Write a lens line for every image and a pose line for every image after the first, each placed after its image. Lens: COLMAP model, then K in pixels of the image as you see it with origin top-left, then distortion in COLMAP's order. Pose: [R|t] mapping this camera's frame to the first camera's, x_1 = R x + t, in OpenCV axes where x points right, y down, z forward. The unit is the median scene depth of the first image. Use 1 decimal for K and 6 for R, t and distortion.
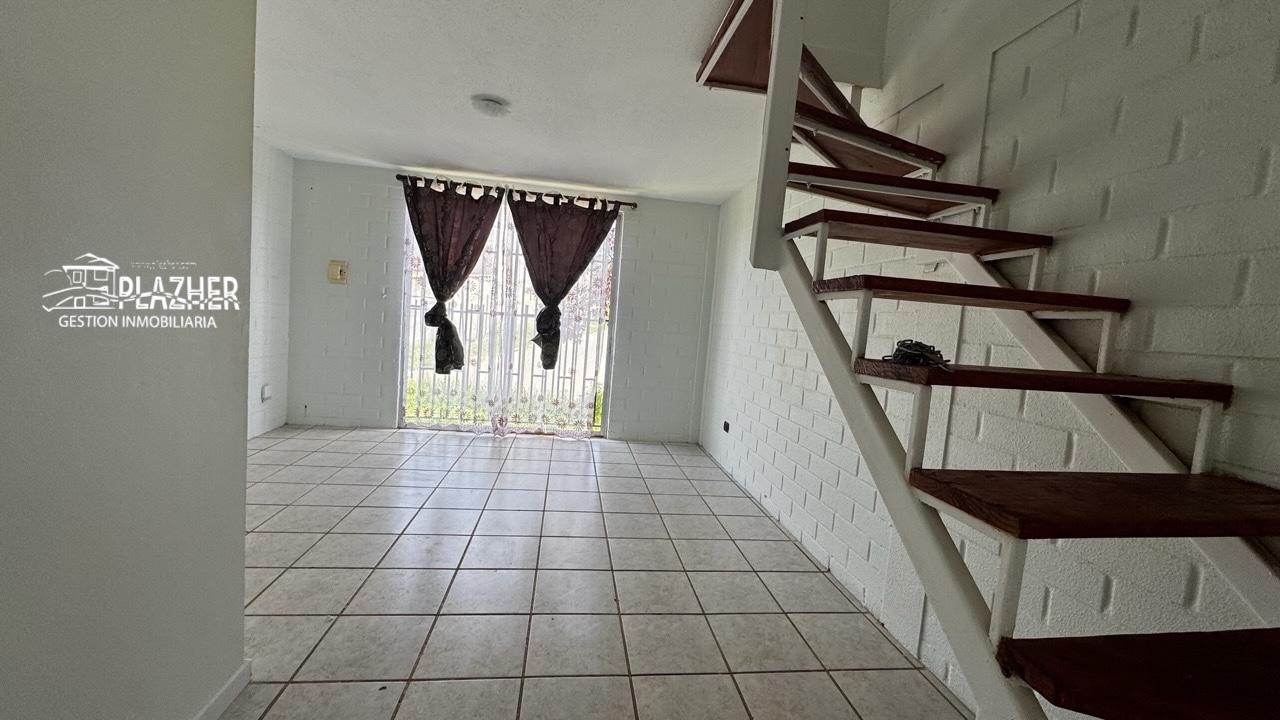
lens RADIAL K [[512.0, 0, 640.0], [0, 512.0, 360.0], [0, 0, 1]] dist [-0.003187, -0.000065]
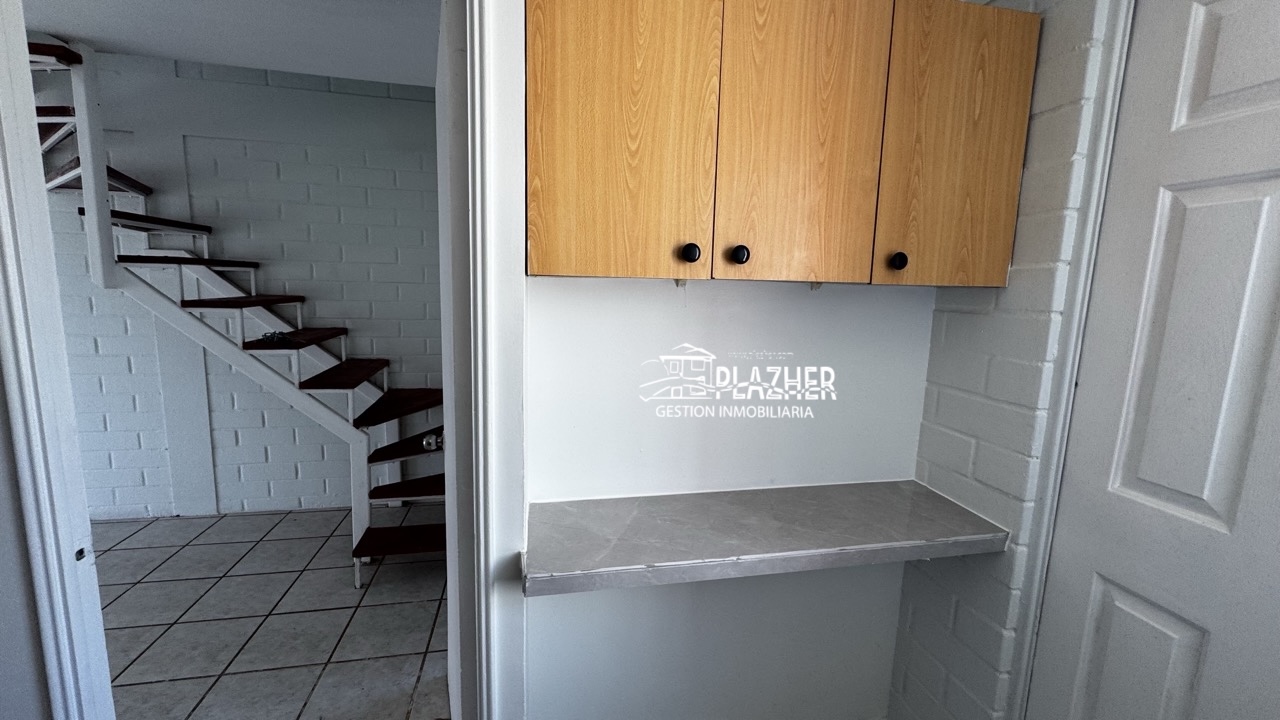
lens RADIAL K [[551.3, 0, 641.0], [0, 551.3, 367.7], [0, 0, 1]] dist [-0.001548, -0.000124]
pose [[-0.050989, -0.229195, 0.972044, -0.453344], [0.042805, 0.971914, 0.231410, -0.086573], [-0.997781, 0.053408, -0.039746, -0.119242]]
